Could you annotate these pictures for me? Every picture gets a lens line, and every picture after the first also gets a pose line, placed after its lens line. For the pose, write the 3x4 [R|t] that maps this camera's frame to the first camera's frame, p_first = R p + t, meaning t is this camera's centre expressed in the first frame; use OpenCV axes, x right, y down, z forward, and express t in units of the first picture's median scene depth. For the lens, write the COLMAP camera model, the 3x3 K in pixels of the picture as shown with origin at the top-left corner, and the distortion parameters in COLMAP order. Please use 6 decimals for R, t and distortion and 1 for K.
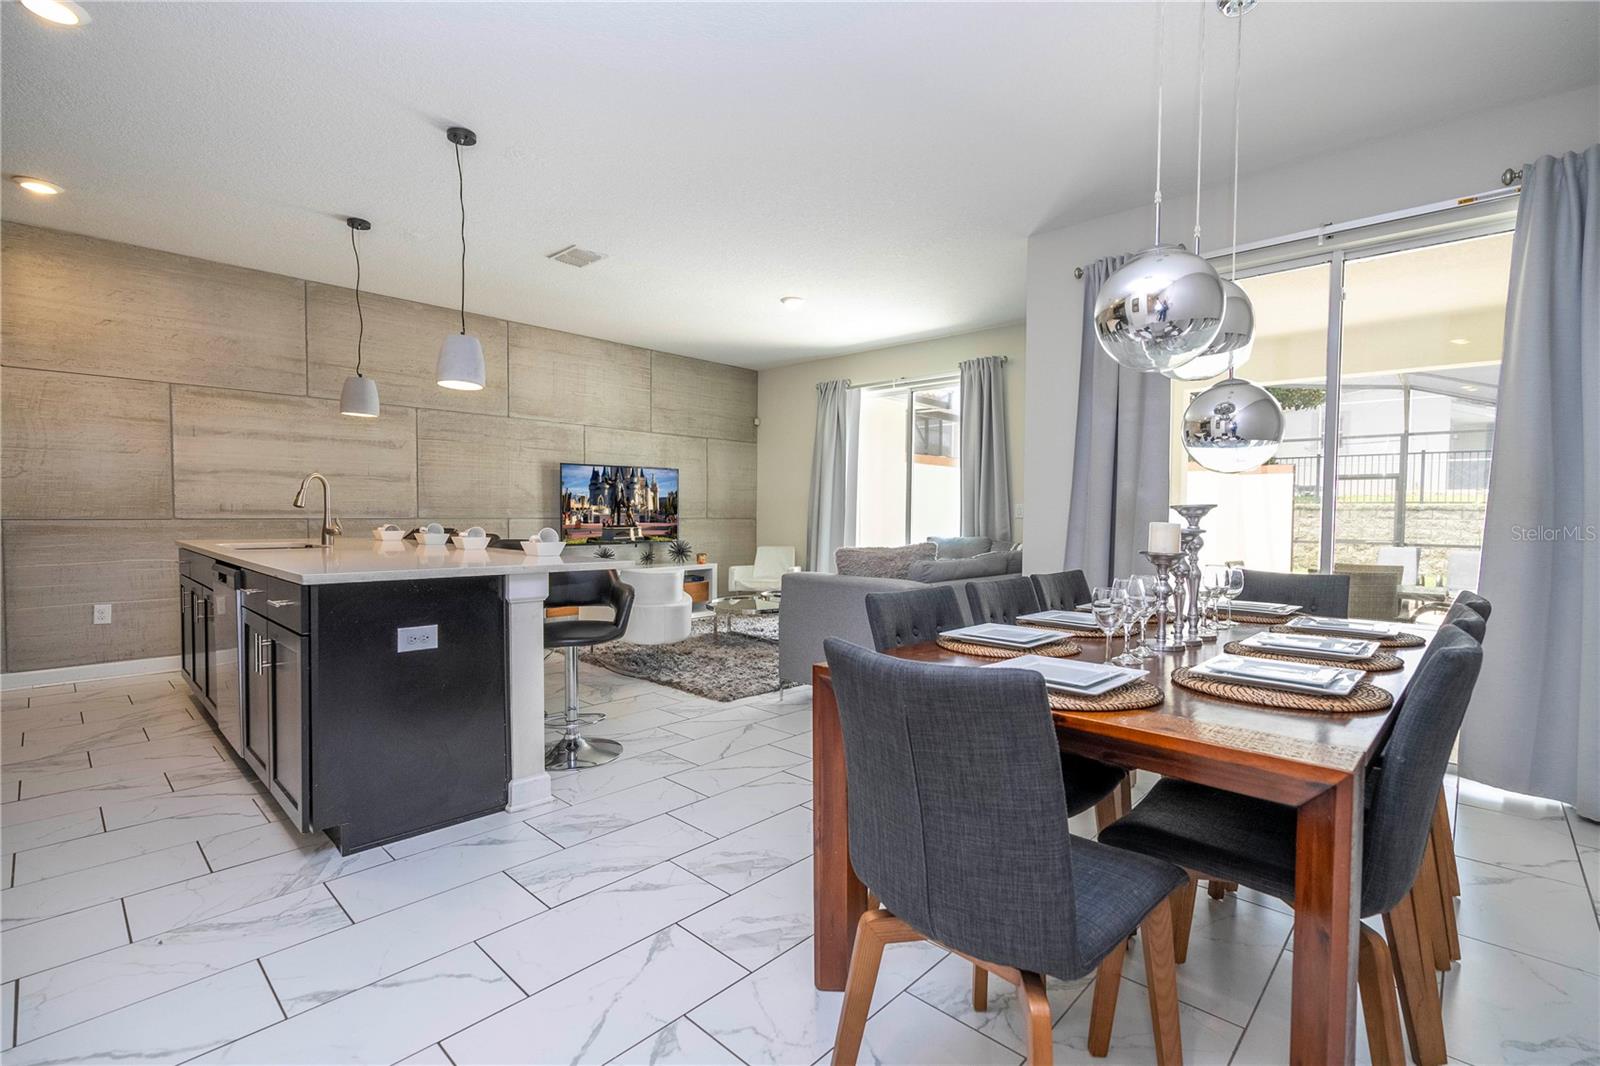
lens RADIAL K [[728.2, 0, 808.2], [0, 728.2, 537.6], [0, 0, 1]] dist [0.003114, 0.000155]
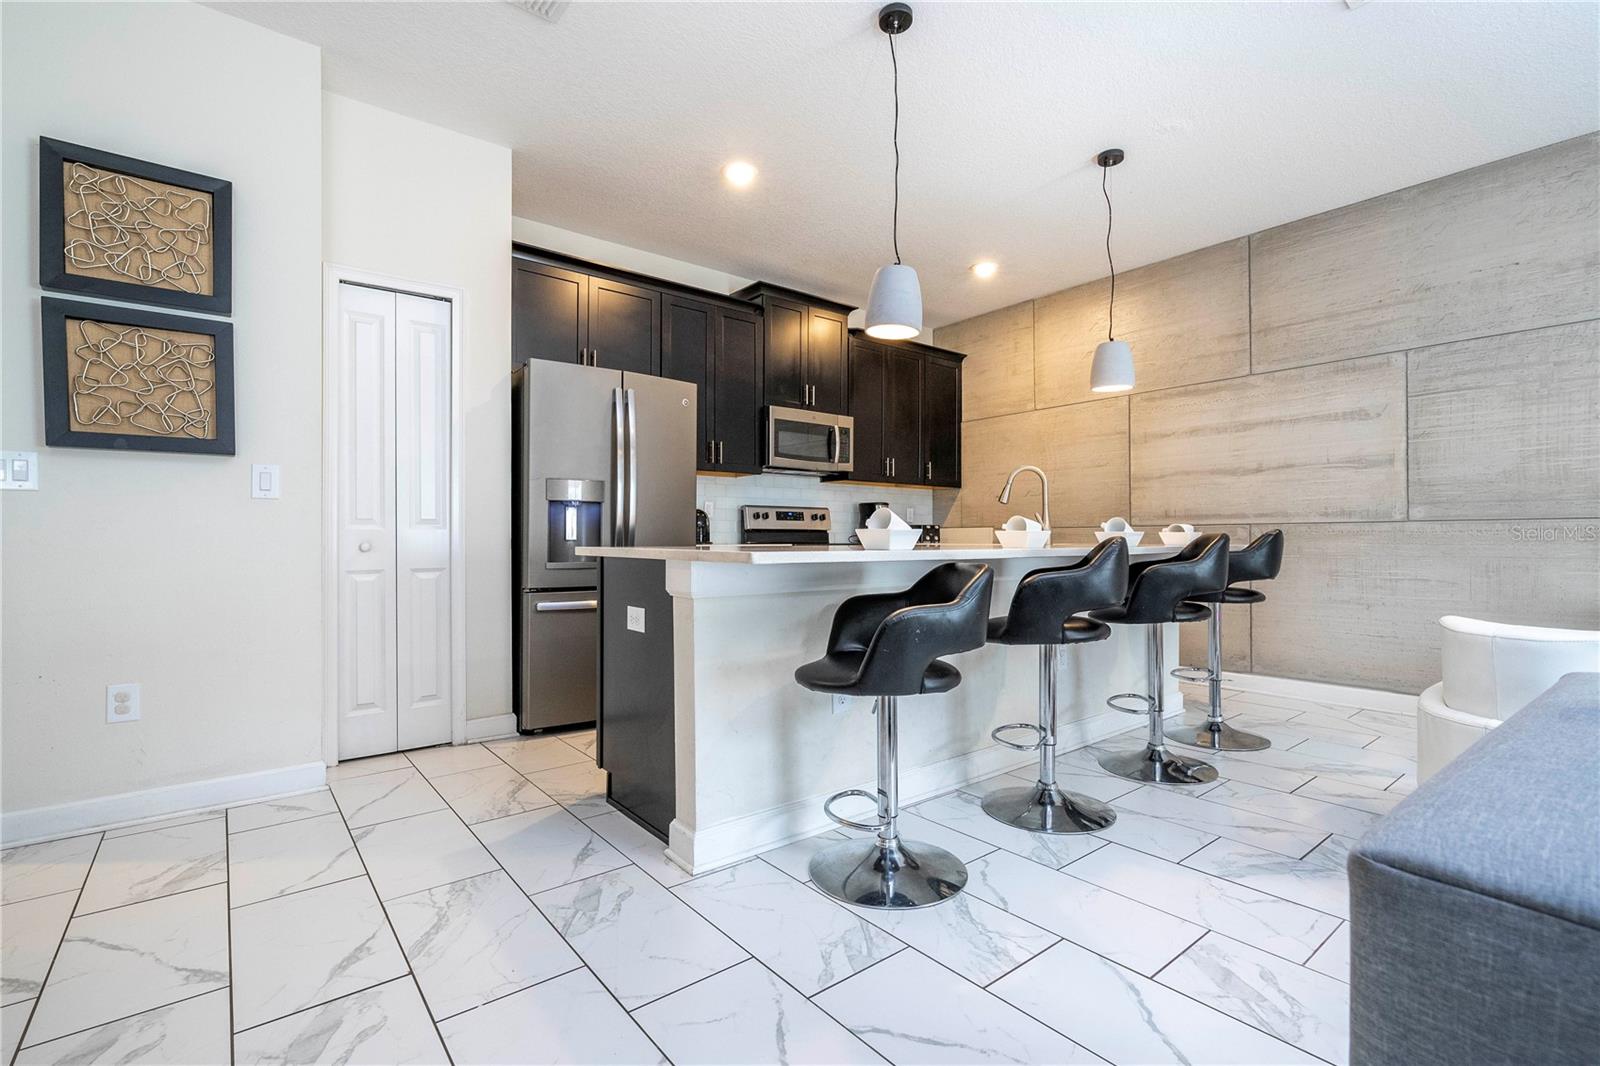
lens RADIAL K [[728.2, 0, 809.7], [0, 728.2, 534.3], [0, 0, 1]] dist [0.003114, 0.000155]
pose [[-0.134860, -0.014446, -0.990759, 0.196792], [-0.034496, 0.999356, -0.009876, 0.011397], [0.990264, 0.032845, -0.135271, 0.646742]]
